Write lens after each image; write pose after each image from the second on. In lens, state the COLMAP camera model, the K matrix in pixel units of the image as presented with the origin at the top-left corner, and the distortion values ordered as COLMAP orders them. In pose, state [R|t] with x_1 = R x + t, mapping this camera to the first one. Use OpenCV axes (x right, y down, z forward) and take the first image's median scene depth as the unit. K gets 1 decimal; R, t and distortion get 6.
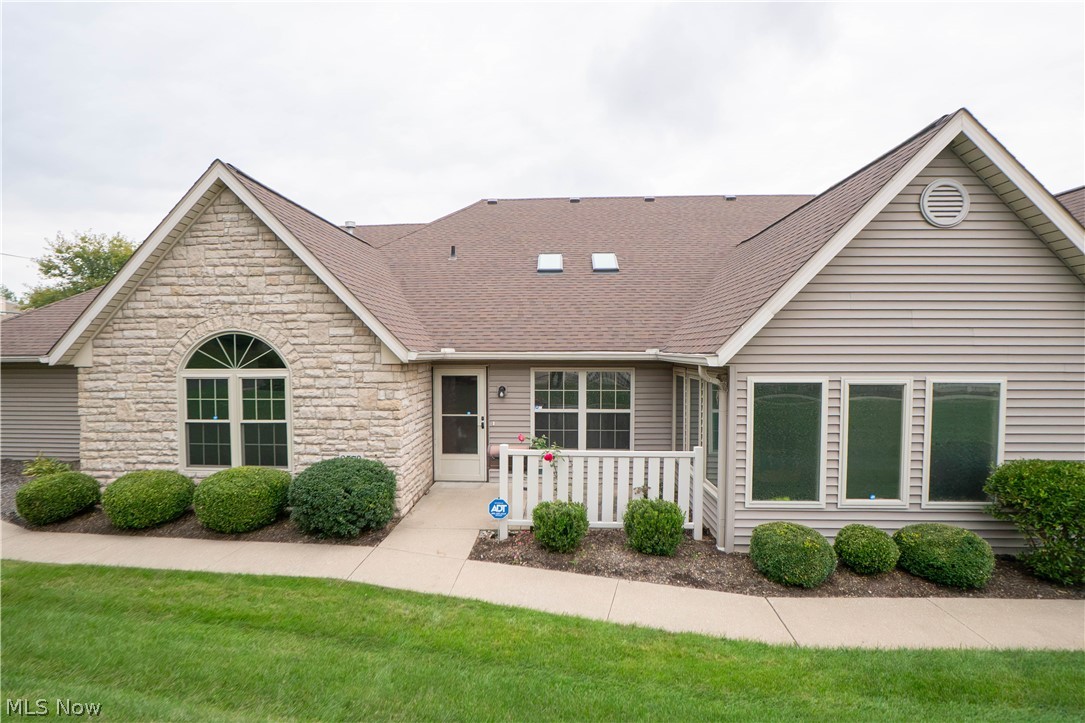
lens RADIAL K [[524.9, 0, 545.2], [0, 524.9, 371.8], [0, 0, 1]] dist [-0.003181, 0.000016]
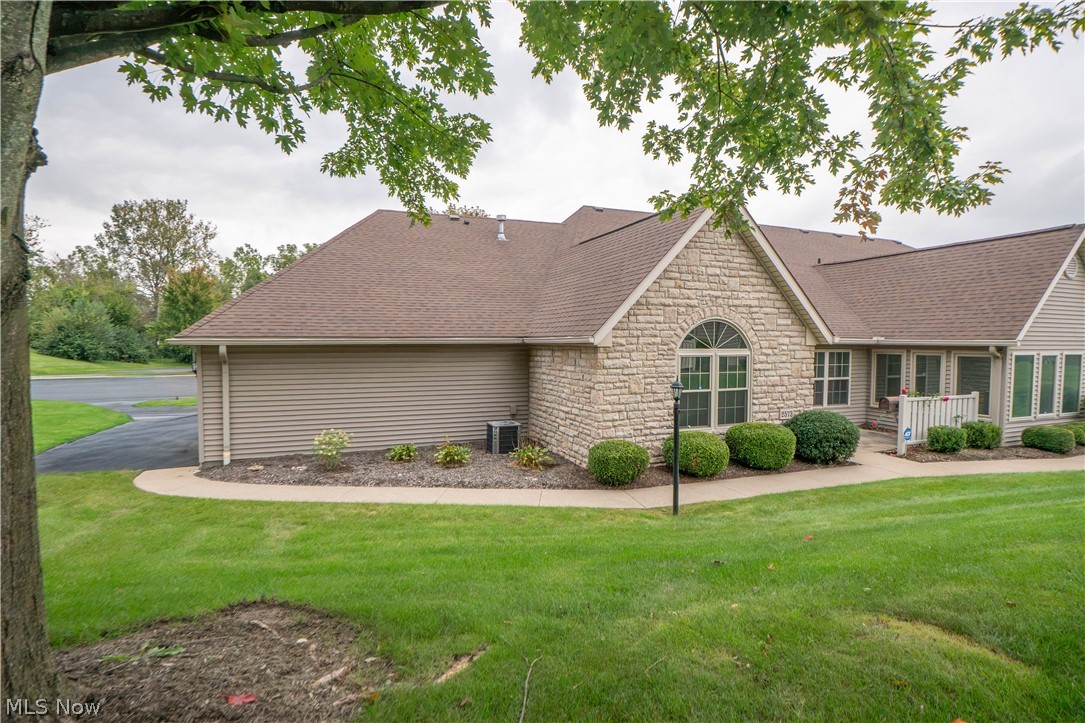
lens RADIAL K [[517.1, 0, 562.4], [0, 517.1, 366.3], [0, 0, 1]] dist [-0.000674, 0.000247]
pose [[0.885053, -0.013350, 0.465299, -1.521777], [0.007936, 0.999876, 0.013591, 0.017360], [-0.465423, -0.008336, 0.885049, 0.063807]]
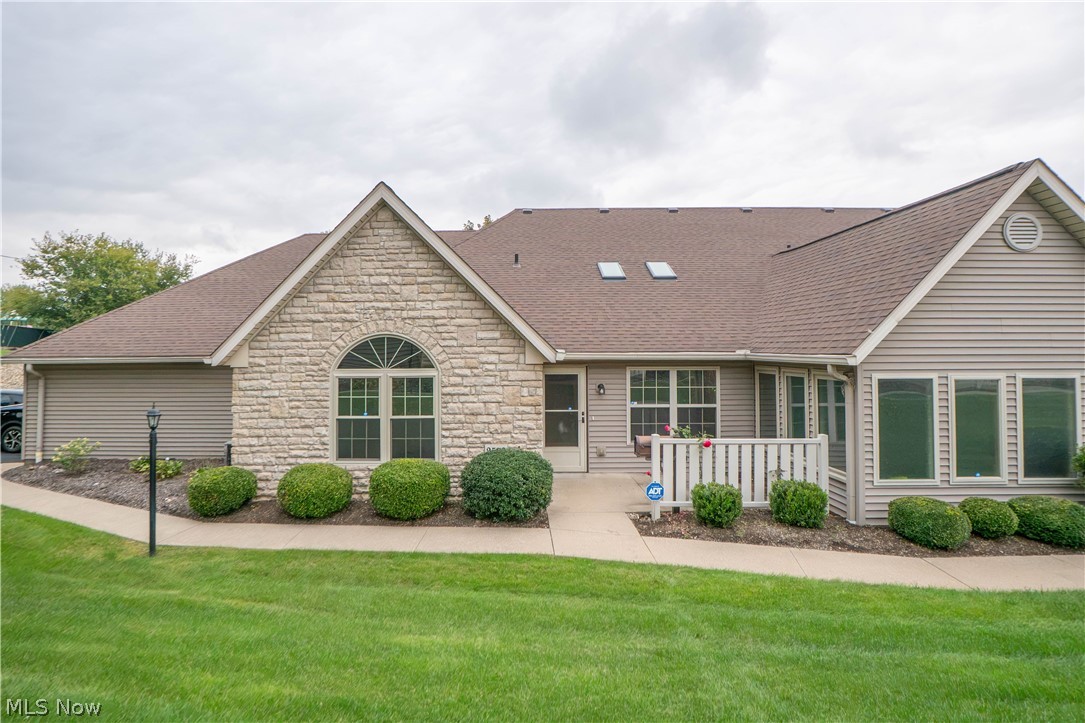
lens RADIAL K [[525.5, 0, 539.5], [0, 525.5, 338.7], [0, 0, 1]] dist [-0.000892, 0.001769]
pose [[0.998228, 0.000124, 0.059499, -0.341804], [0.003522, 0.998121, -0.061173, 0.000074], [-0.059394, 0.061275, 0.996352, -0.115378]]
